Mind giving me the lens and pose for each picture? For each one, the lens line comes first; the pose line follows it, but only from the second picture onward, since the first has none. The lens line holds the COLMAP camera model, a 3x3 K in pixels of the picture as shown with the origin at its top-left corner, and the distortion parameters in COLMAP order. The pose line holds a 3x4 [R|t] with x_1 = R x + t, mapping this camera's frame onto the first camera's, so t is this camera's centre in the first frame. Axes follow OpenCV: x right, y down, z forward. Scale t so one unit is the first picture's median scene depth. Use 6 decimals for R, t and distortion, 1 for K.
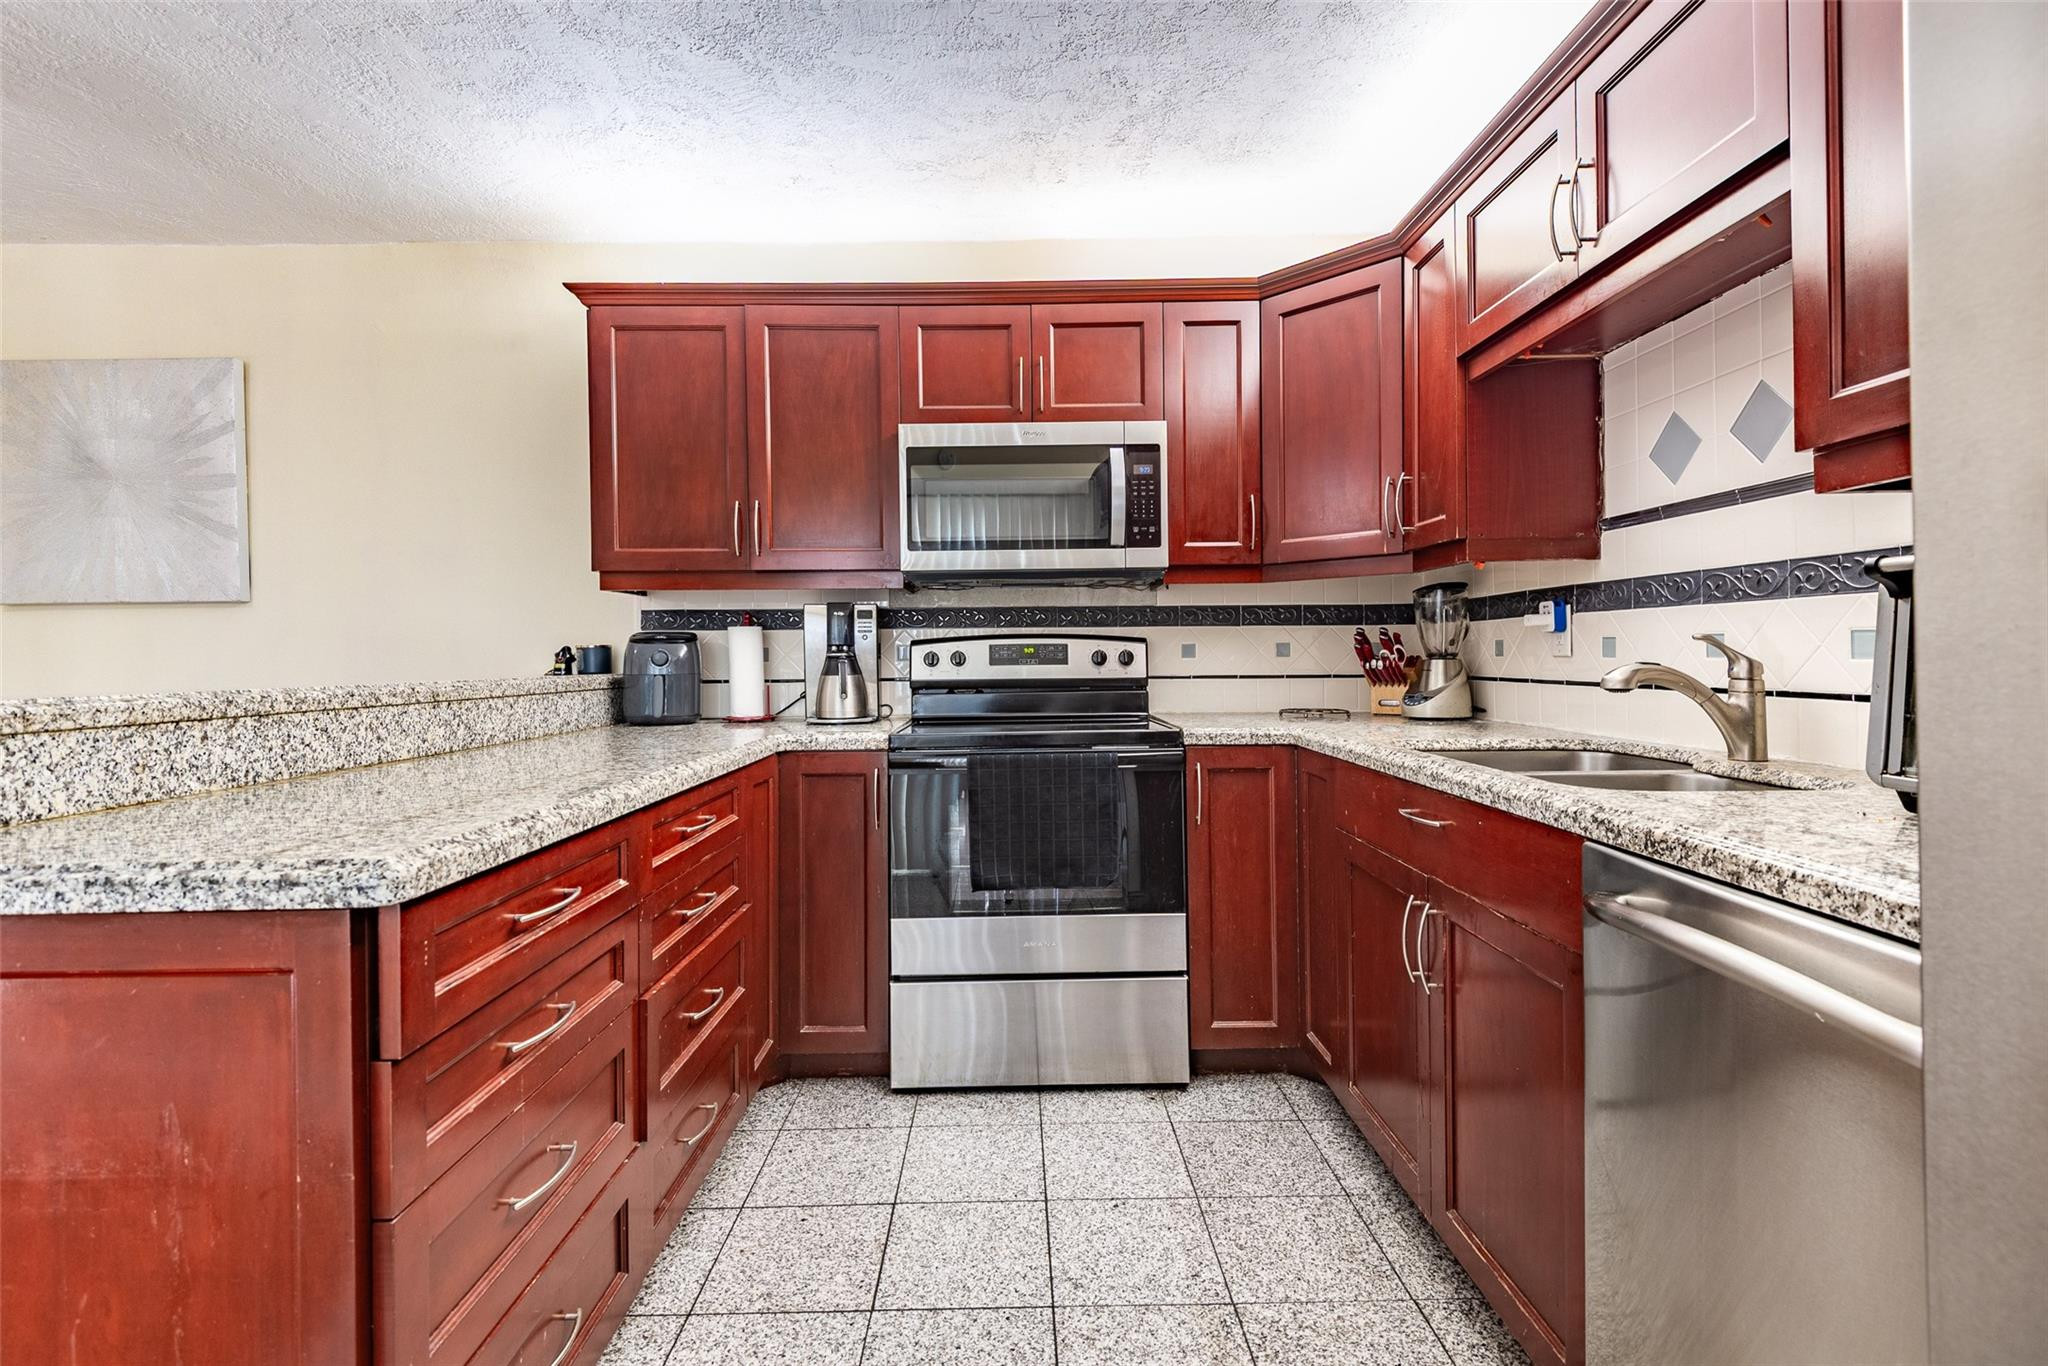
lens RADIAL K [[910.0, 0, 1023.4], [0, 910.0, 666.2], [0, 0, 1]] dist [0.001733, -0.002117]
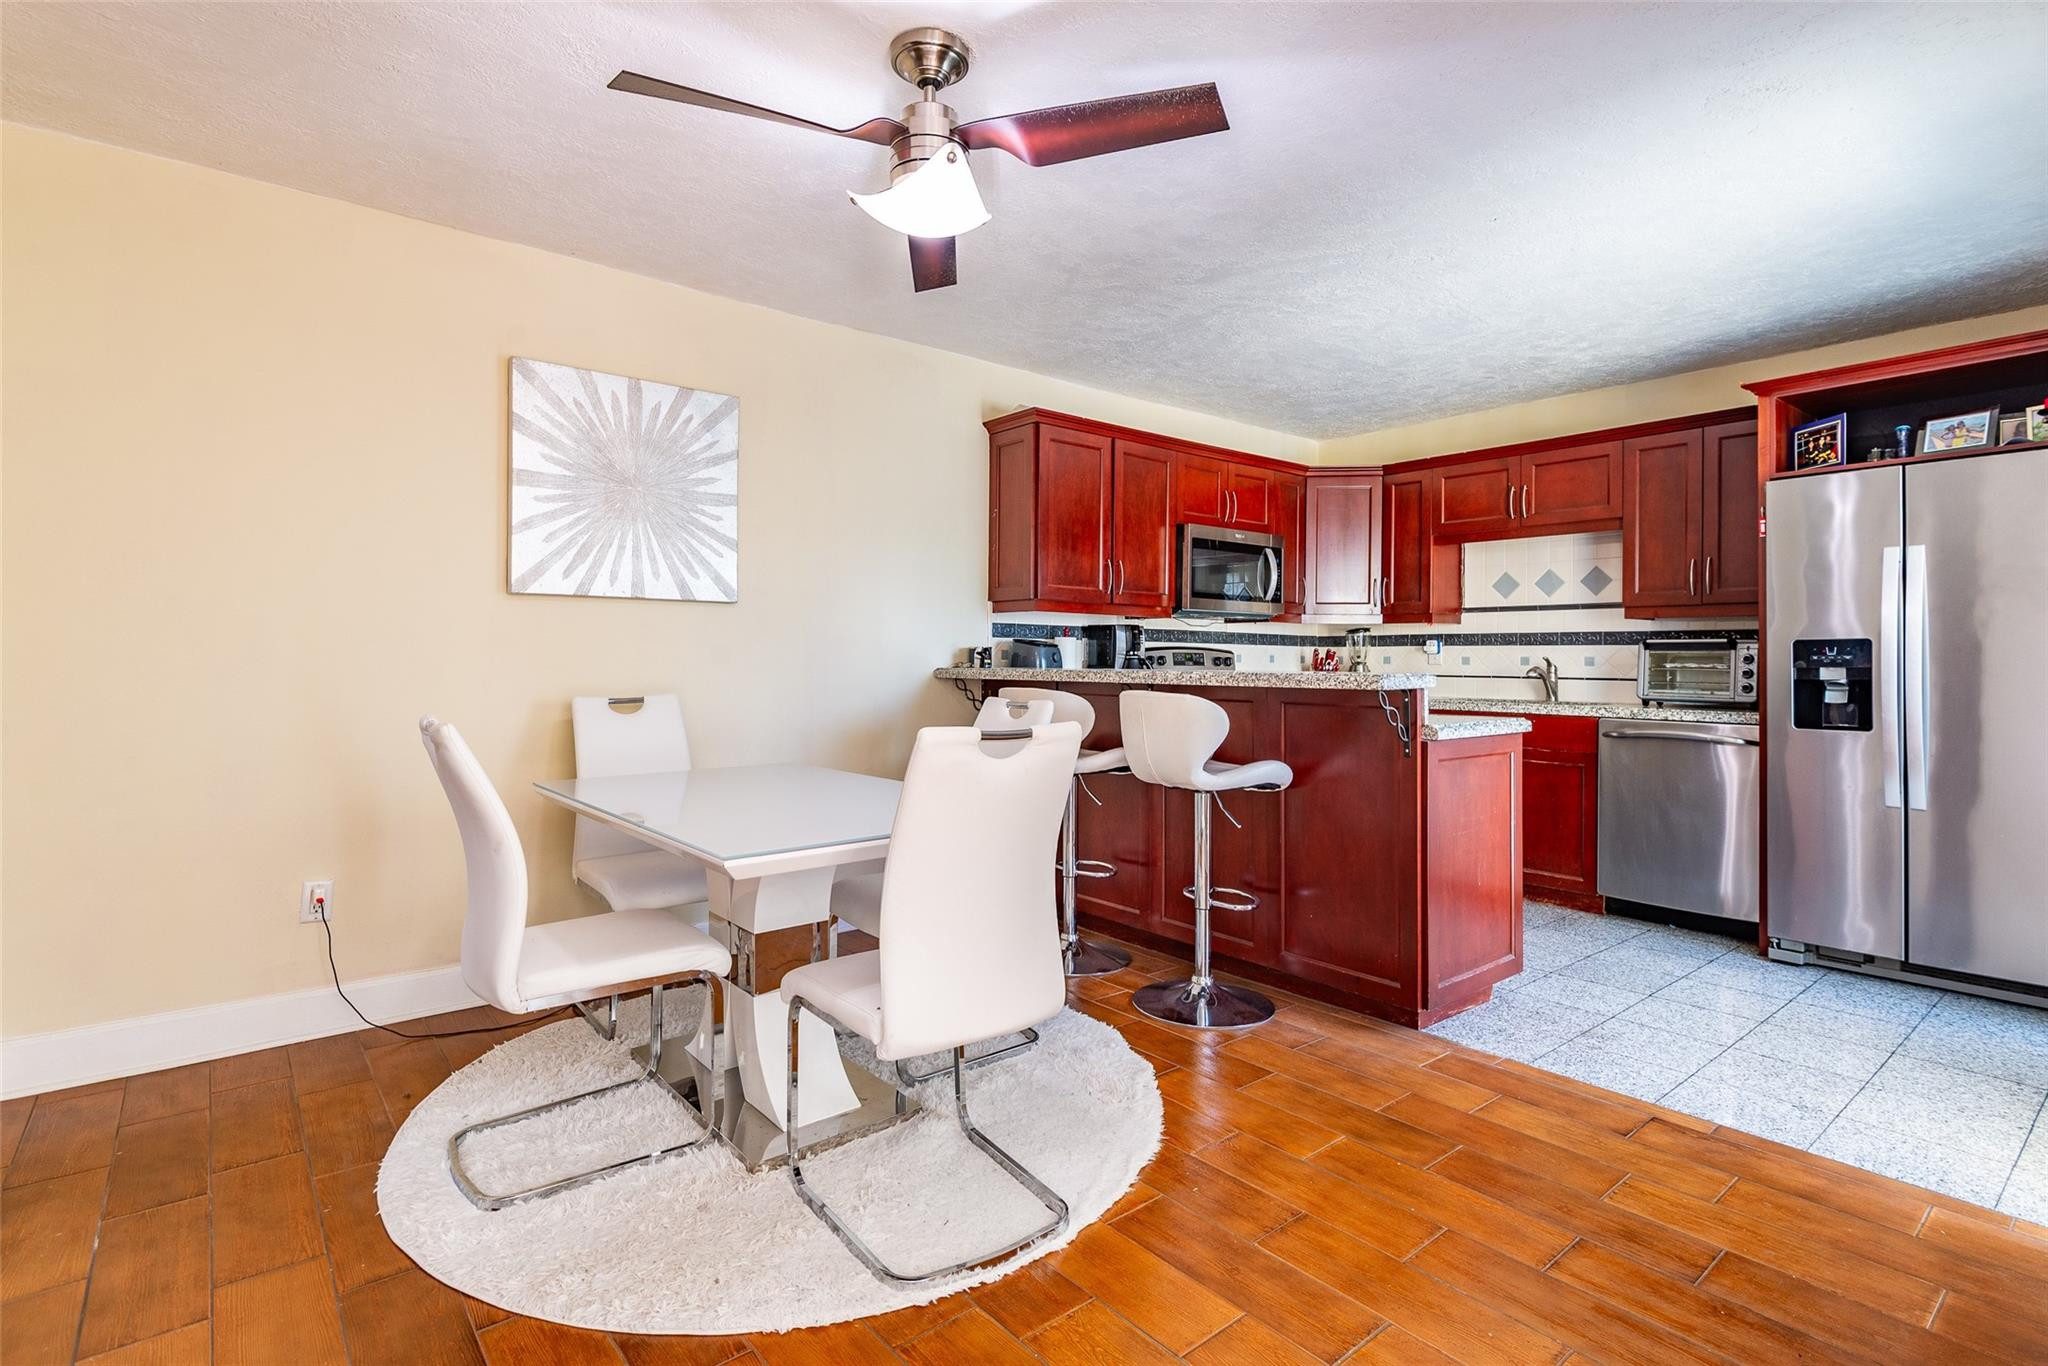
lens RADIAL K [[969.6, 0, 1001.5], [0, 969.6, 667.4], [0, 0, 1]] dist [-0.015170, -0.003282]
pose [[0.796880, 0.013724, 0.603982, -2.096148], [-0.009492, 0.999903, -0.010197, 0.037845], [-0.604064, 0.002393, 0.796933, -0.330462]]
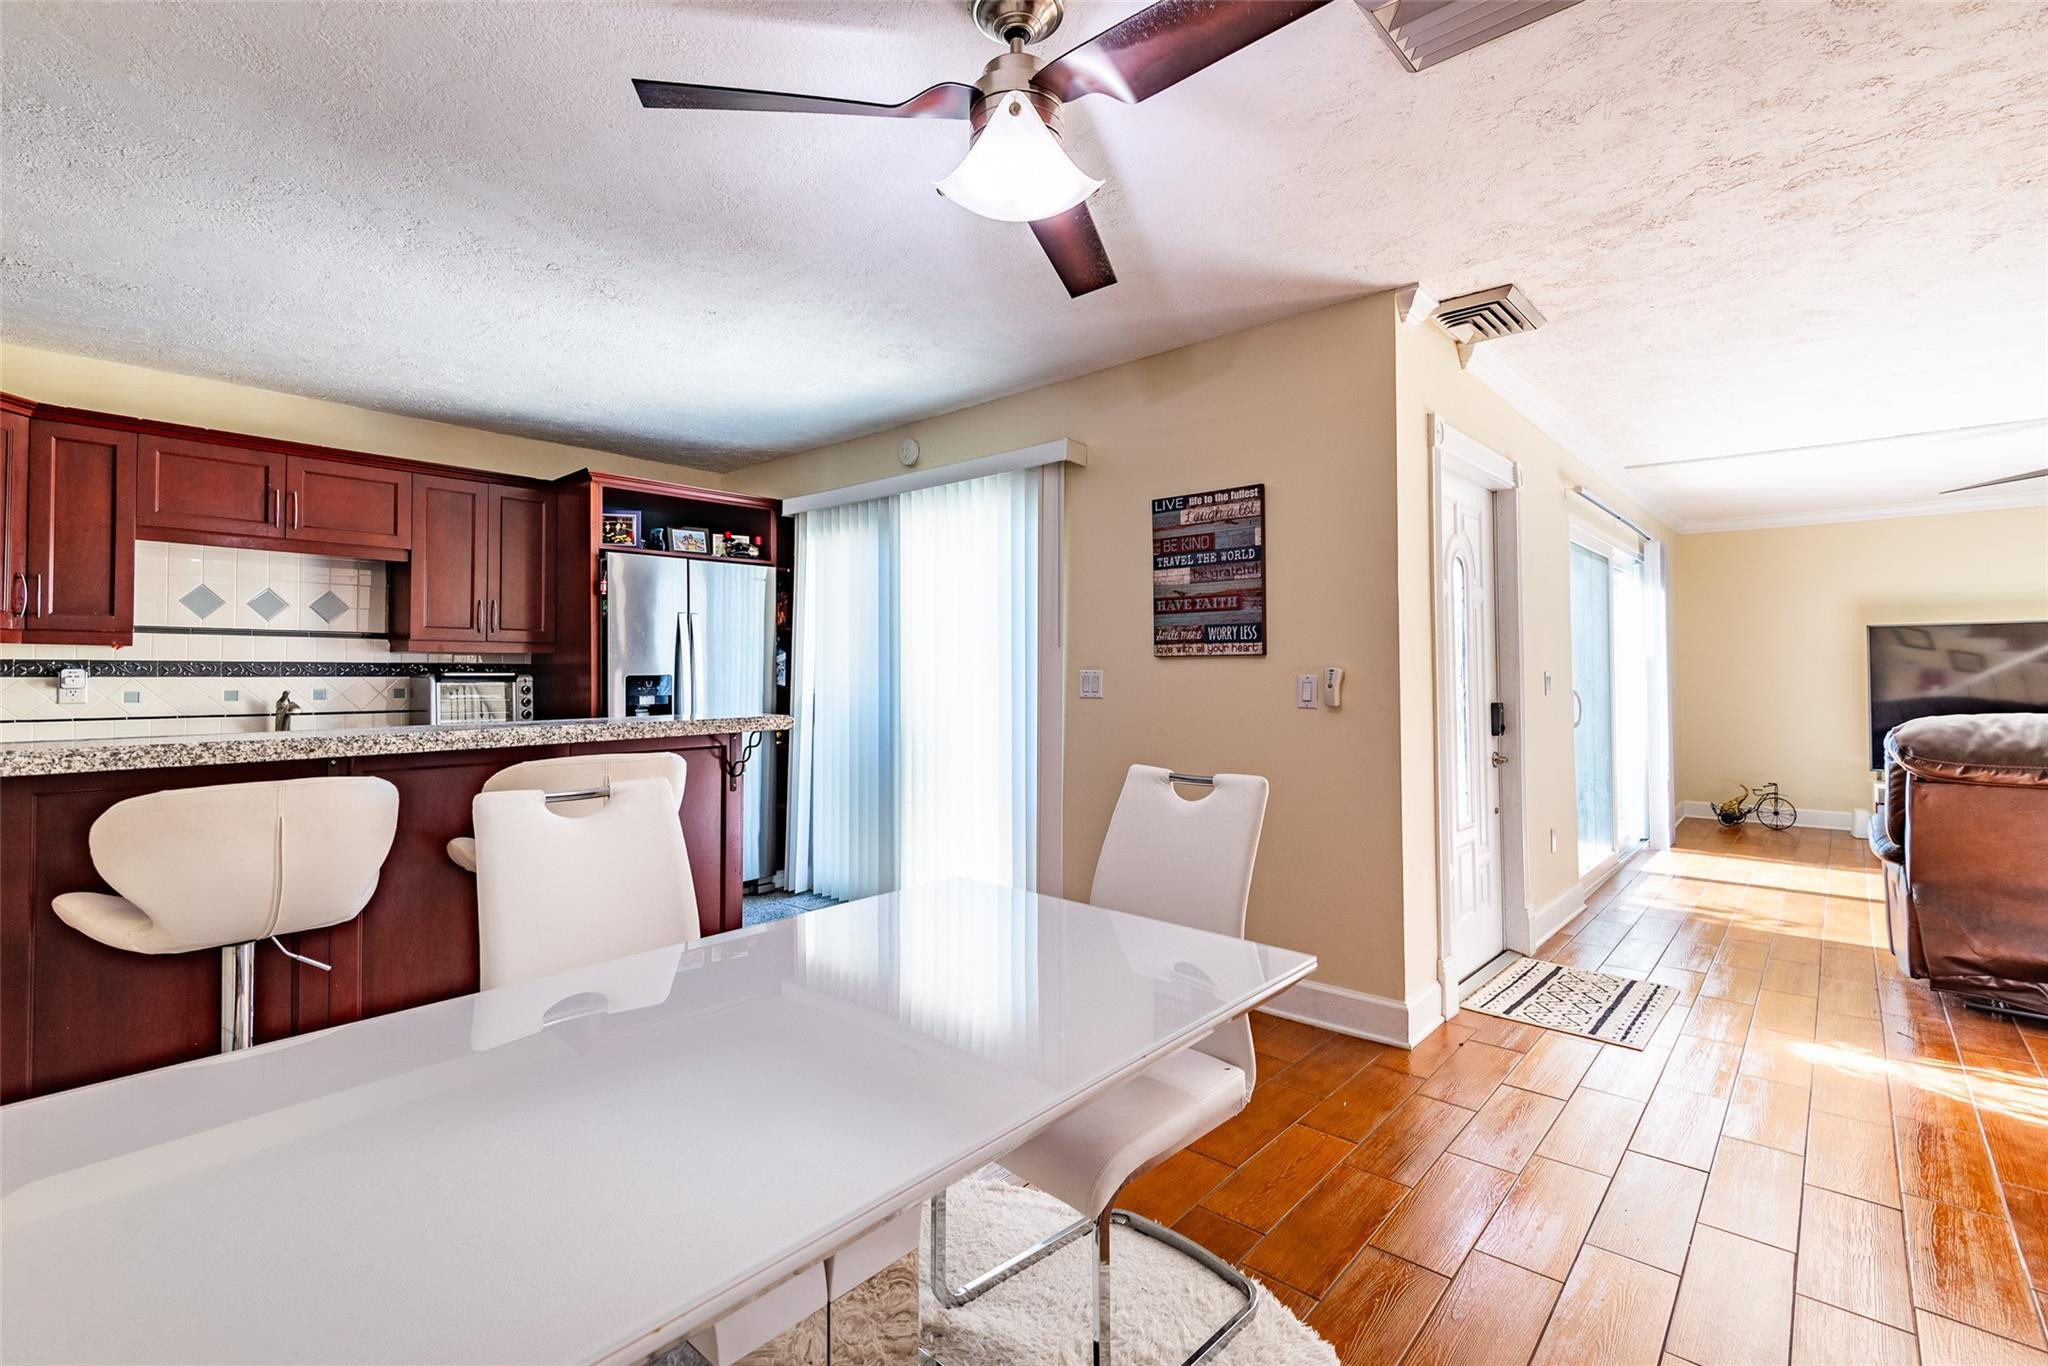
lens RADIAL K [[910.0, 0, 1025.7], [0, 910.0, 659.6], [0, 0, 1]] dist [0.001733, -0.002117]
pose [[-0.735771, 0.026684, 0.676704, -2.078616], [0.021647, 0.999640, -0.015881, -0.031937], [-0.676884, 0.002963, -0.736083, 1.258979]]
